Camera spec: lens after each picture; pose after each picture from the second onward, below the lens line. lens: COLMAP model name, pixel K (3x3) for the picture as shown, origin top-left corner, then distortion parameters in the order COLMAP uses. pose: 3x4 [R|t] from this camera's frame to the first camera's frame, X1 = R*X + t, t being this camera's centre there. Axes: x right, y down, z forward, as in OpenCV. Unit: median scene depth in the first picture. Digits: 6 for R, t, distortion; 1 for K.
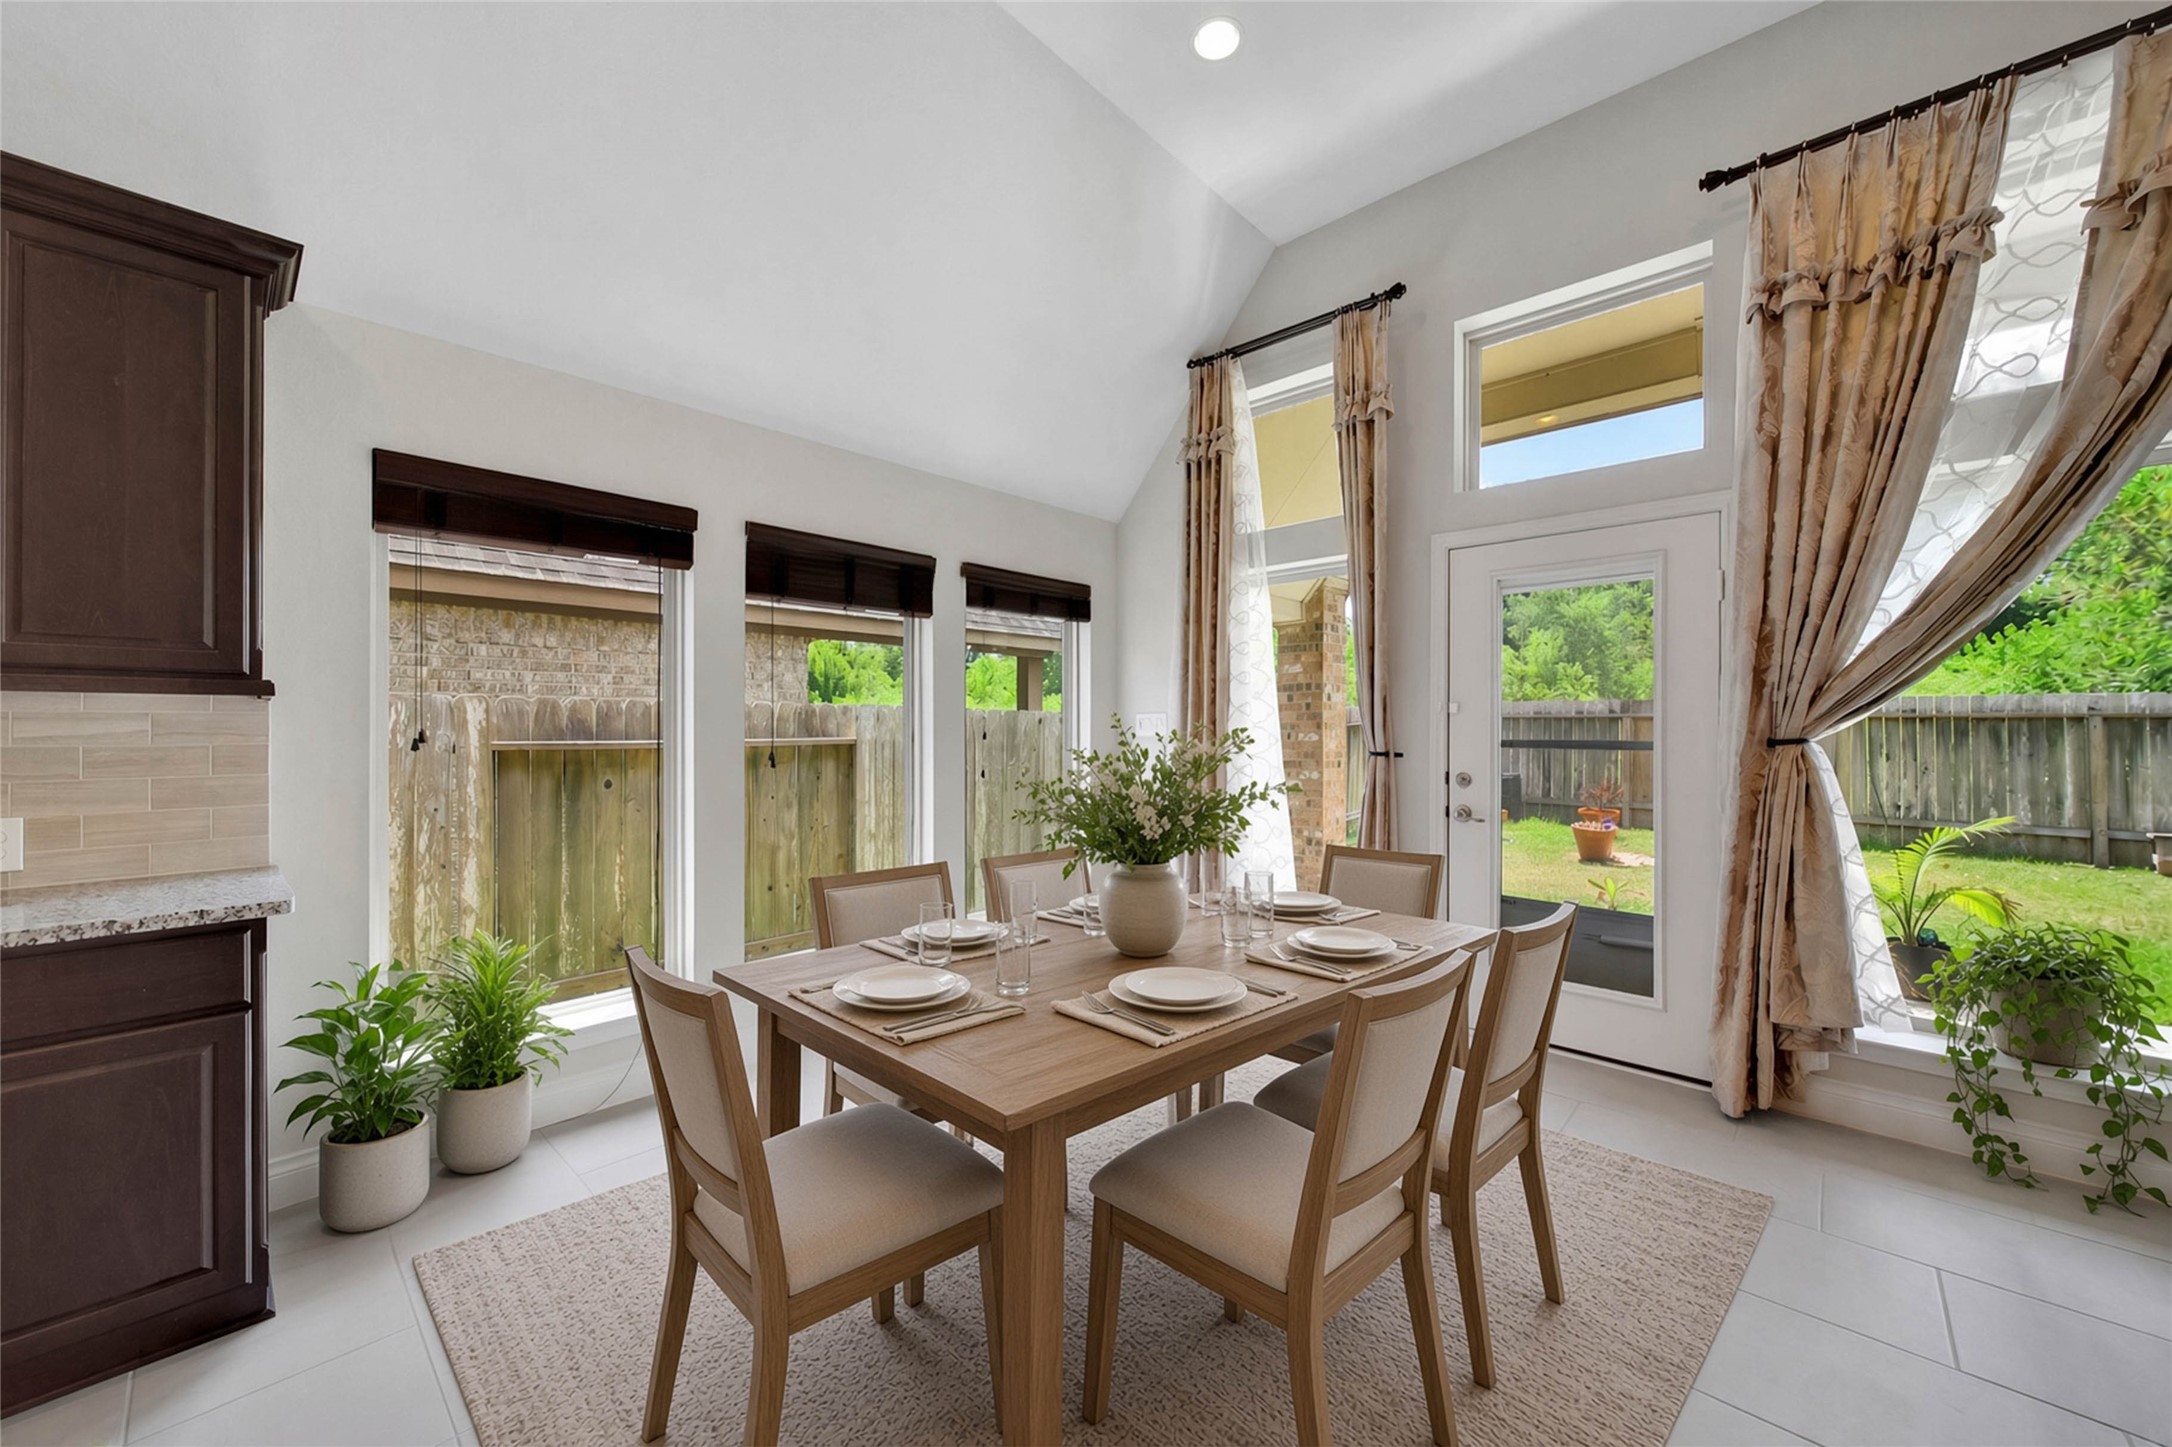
lens RADIAL K [[796.4, 0, 1090.3], [0, 796.4, 726.3], [0, 0, 1]] dist [-0.000476, -0.000106]
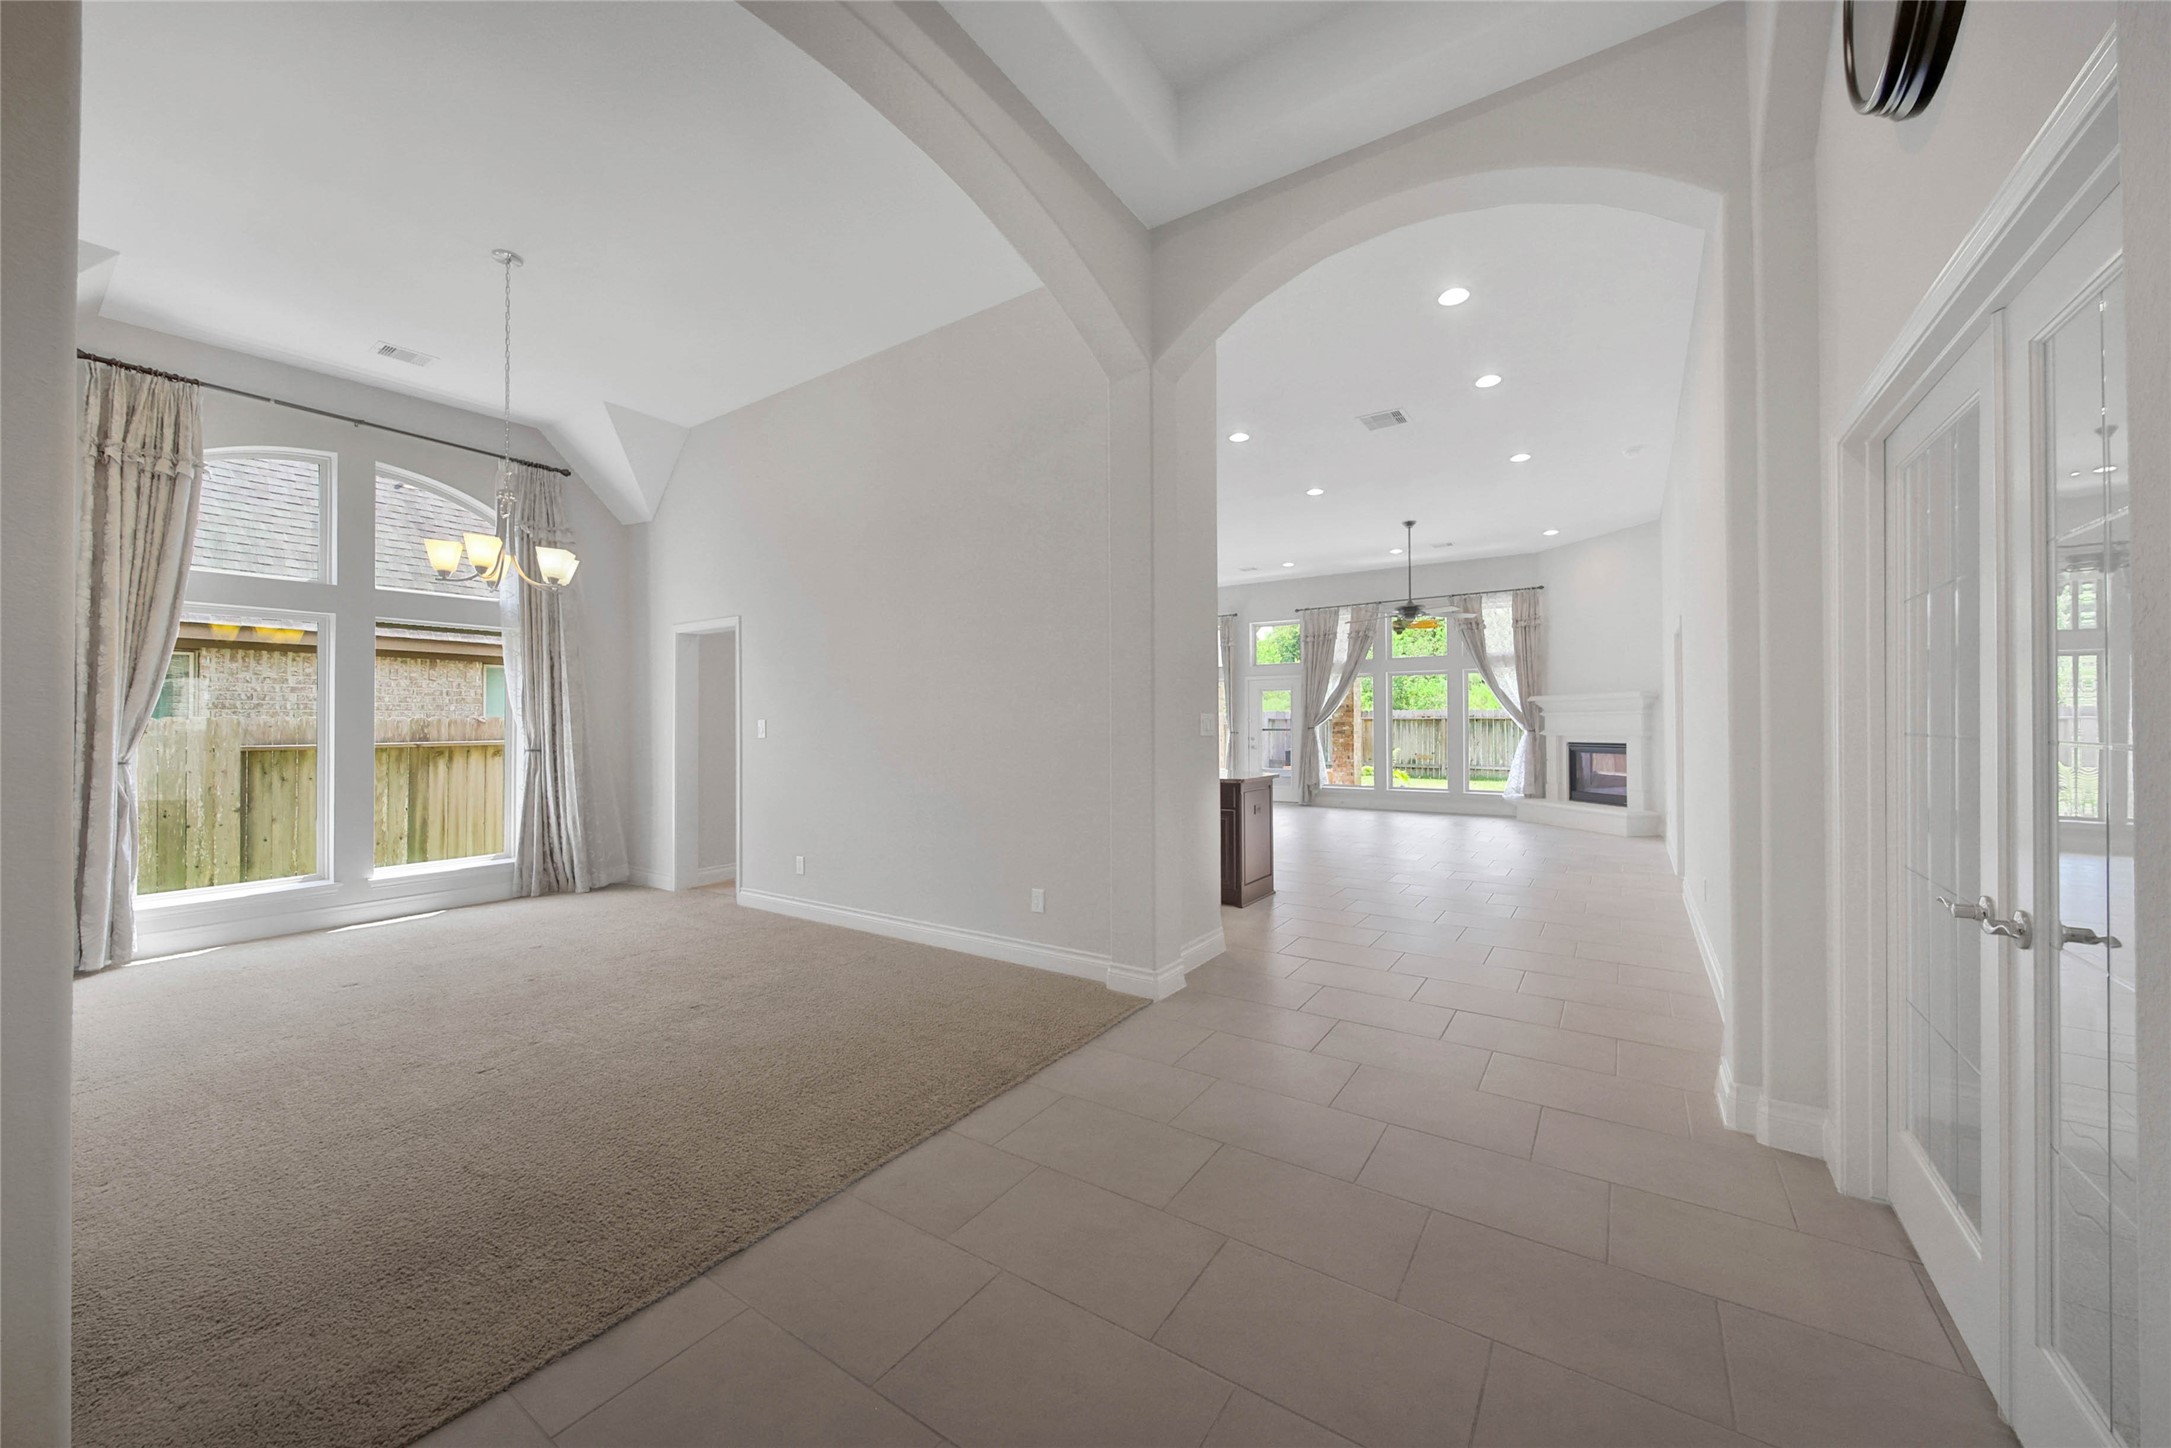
lens RADIAL K [[780.7, 0, 1092.7], [0, 780.7, 716.3], [0, 0, 1]] dist [0.000035, -0.000084]
pose [[0.989894, -0.003384, 0.141772, -1.115709], [0.004947, 0.999931, -0.010675, -0.007970], [-0.141726, 0.011269, 0.989842, -3.519688]]
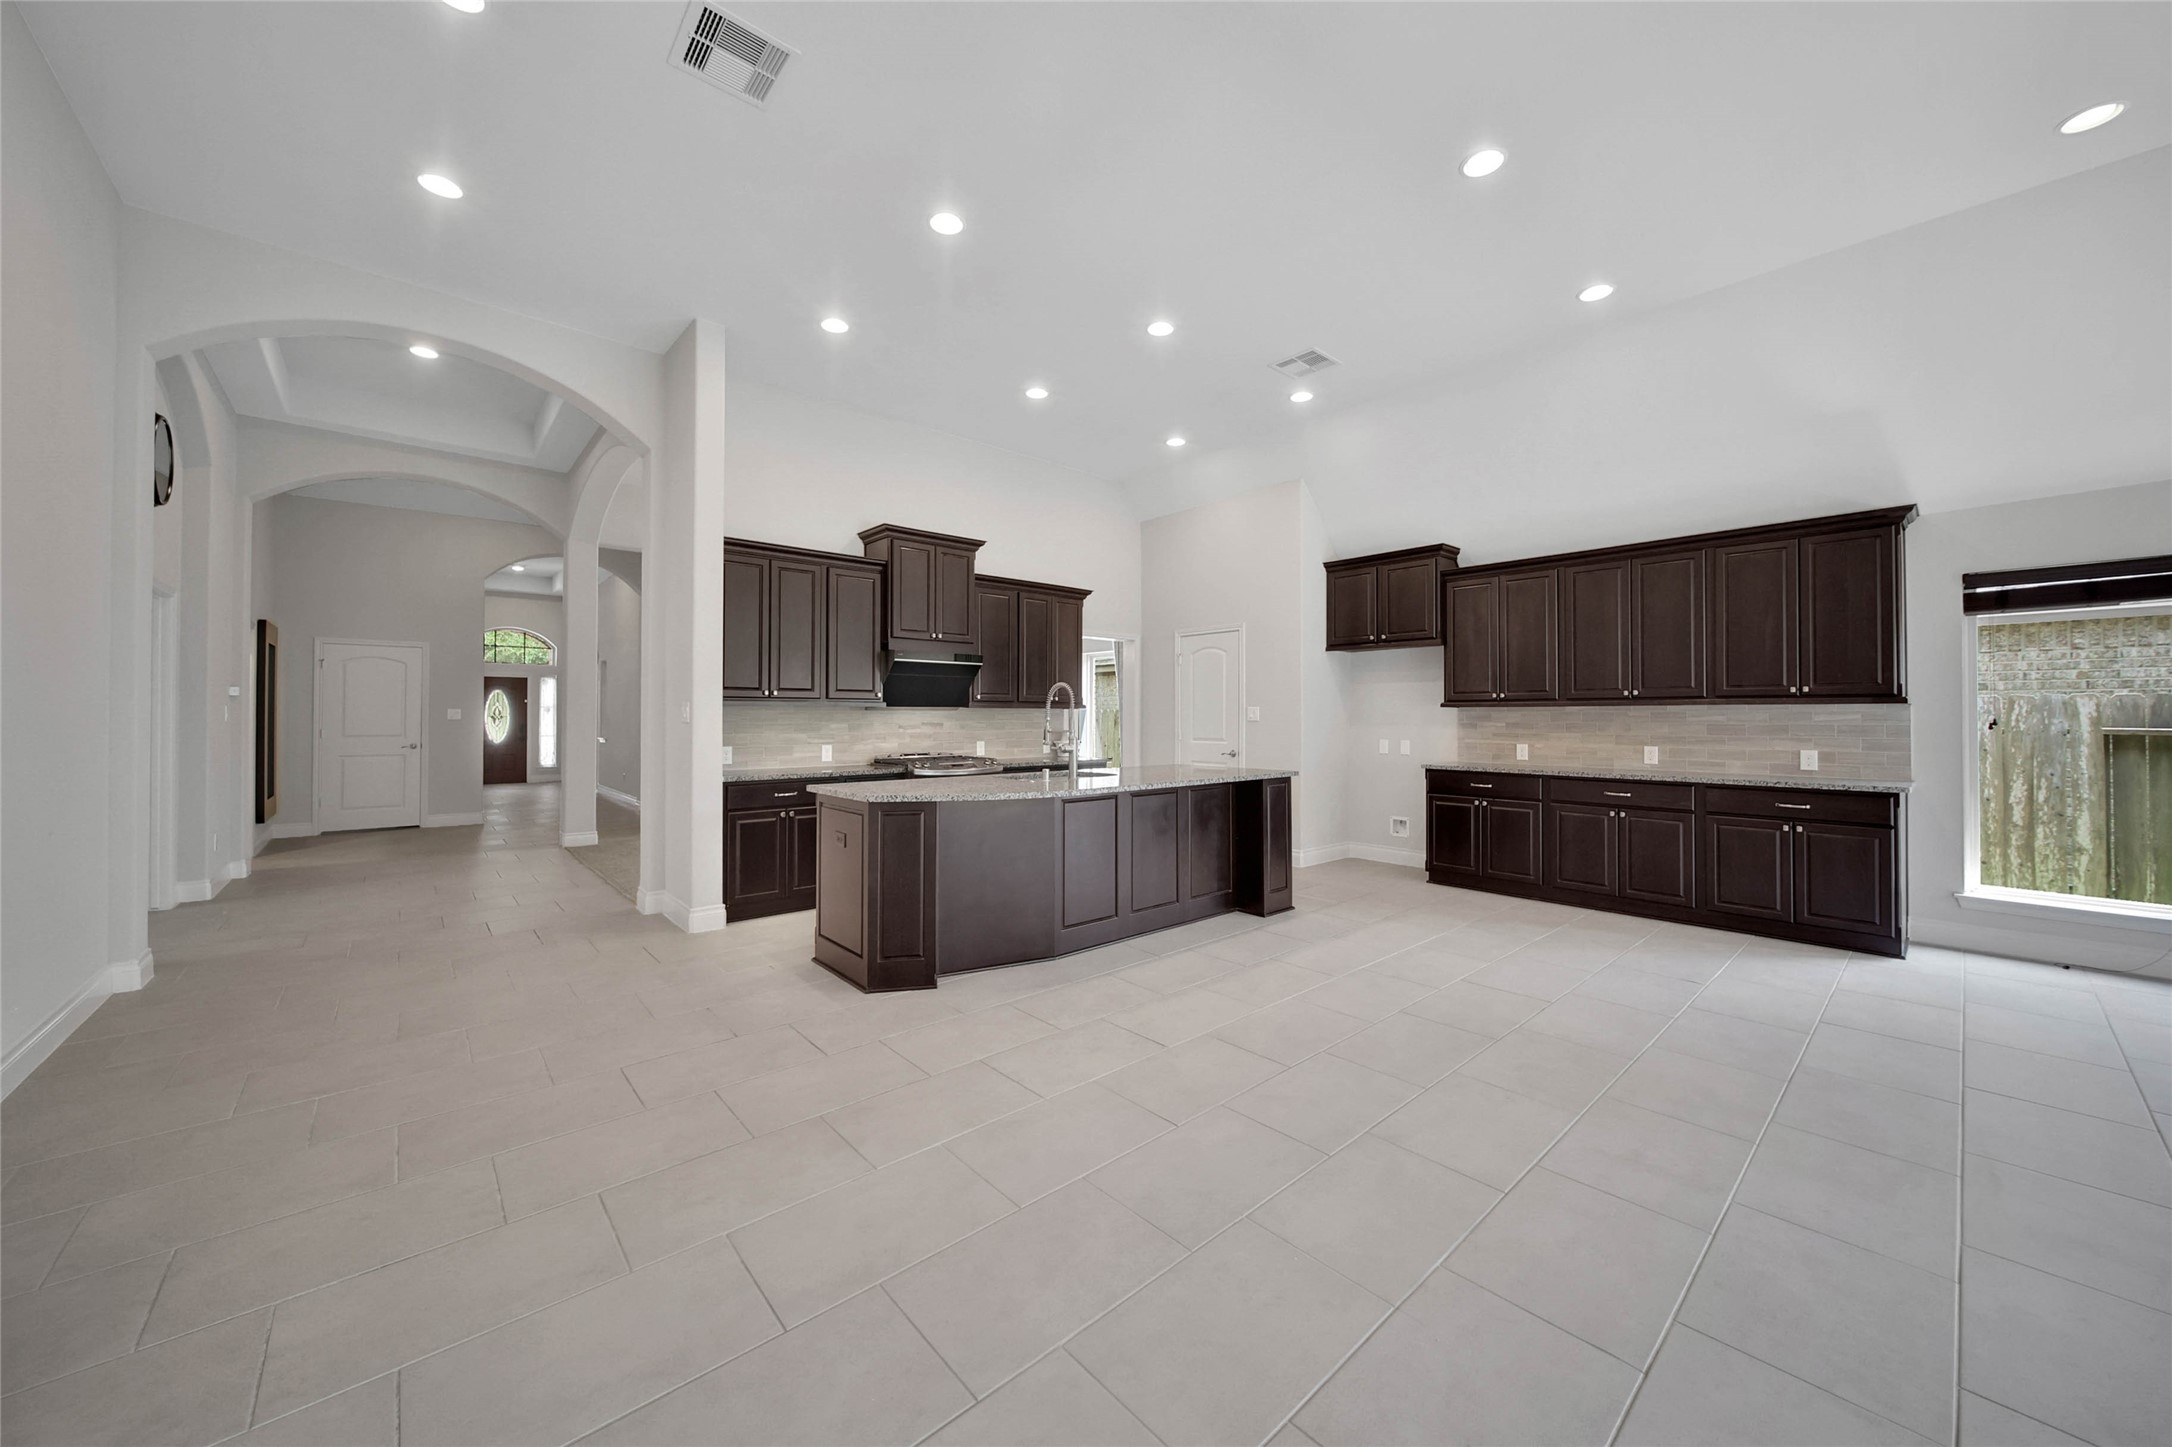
lens RADIAL K [[787.3, 0, 1090.4], [0, 787.3, 712.2], [0, 0, 1]] dist [0.000824, -0.000004]
pose [[-0.102364, -0.006295, -0.994727, 1.067229], [-0.000055, 0.999980, -0.006322, 0.002117], [0.994747, -0.000592, -0.102362, -0.804465]]
